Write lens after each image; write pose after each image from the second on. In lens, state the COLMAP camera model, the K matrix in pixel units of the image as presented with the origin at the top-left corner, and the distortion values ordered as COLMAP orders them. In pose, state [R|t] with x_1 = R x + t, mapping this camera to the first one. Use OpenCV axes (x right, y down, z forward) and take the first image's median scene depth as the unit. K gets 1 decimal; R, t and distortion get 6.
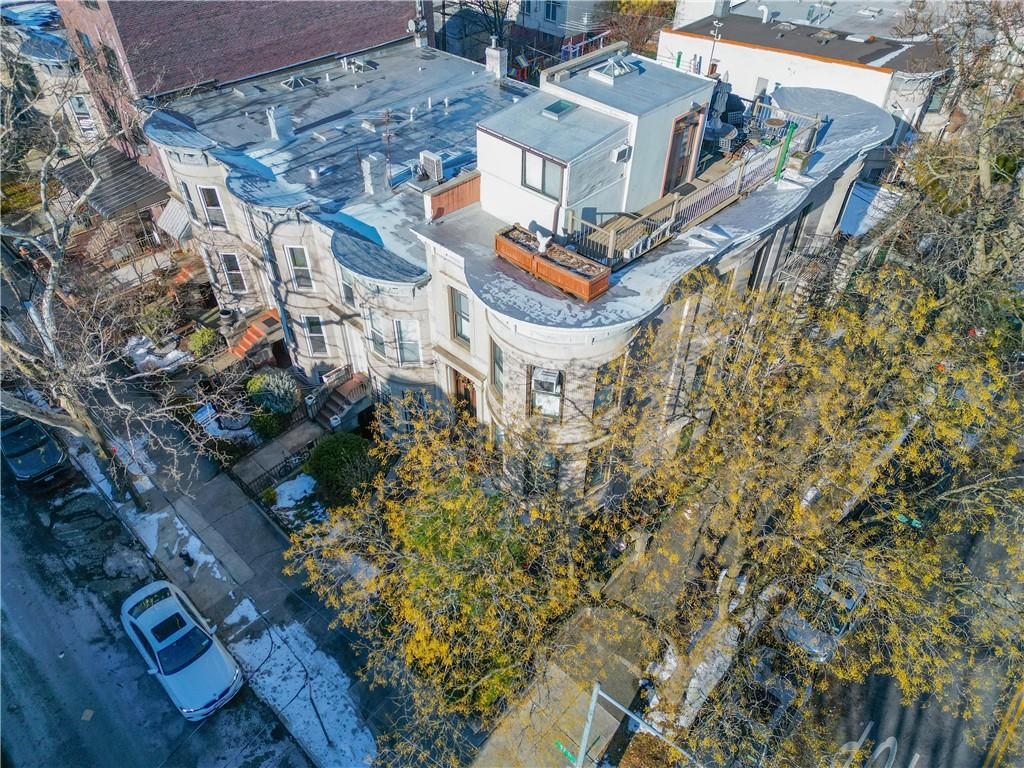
lens RADIAL K [[710.9, 0, 512.0], [0, 710.9, 384.0], [0, 0, 1]] dist [0.069759, -0.061024]
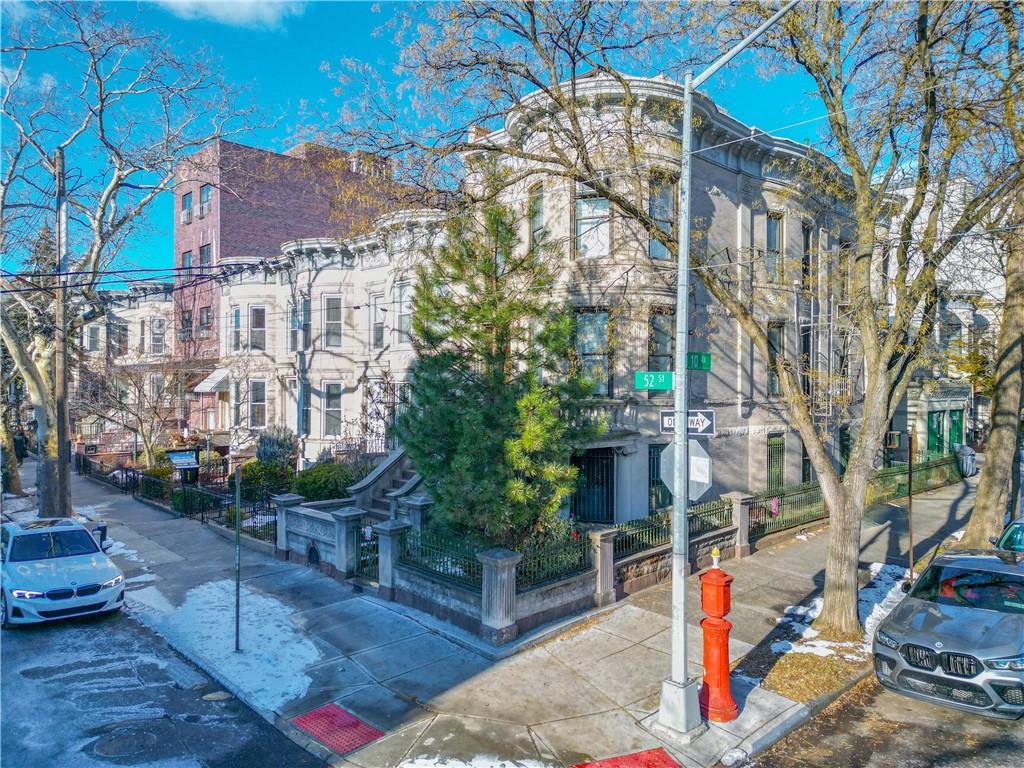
lens RADIAL K [[710.9, 0, 512.0], [0, 710.9, 384.0], [0, 0, 1]] dist [0.069759, -0.061024]
pose [[0.998994, -0.005877, -0.044464, -0.009443], [-0.025403, 0.742874, -0.668949, 0.537562], [0.036962, 0.669406, 0.741977, 0.340506]]
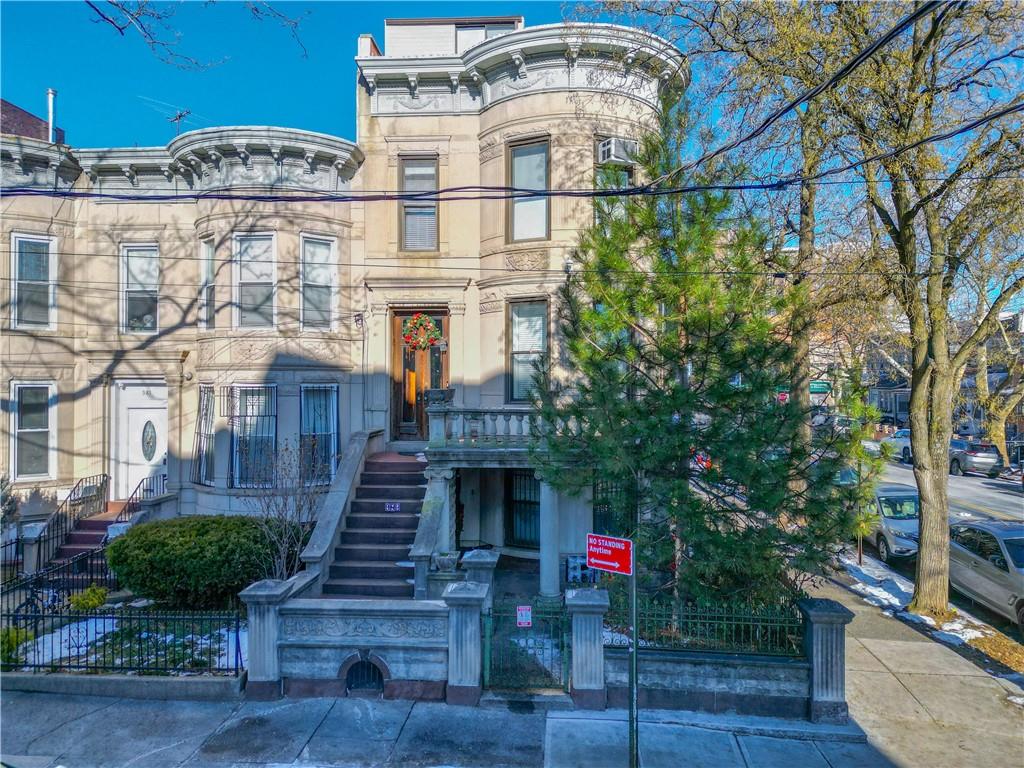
lens RADIAL K [[710.9, 0, 512.0], [0, 710.9, 384.0], [0, 0, 1]] dist [0.069759, -0.061024]
pose [[0.769215, -0.003185, 0.638982, -0.366281], [0.431472, 0.740177, -0.515723, 0.360576], [-0.471316, 0.672405, 0.570730, 0.534314]]
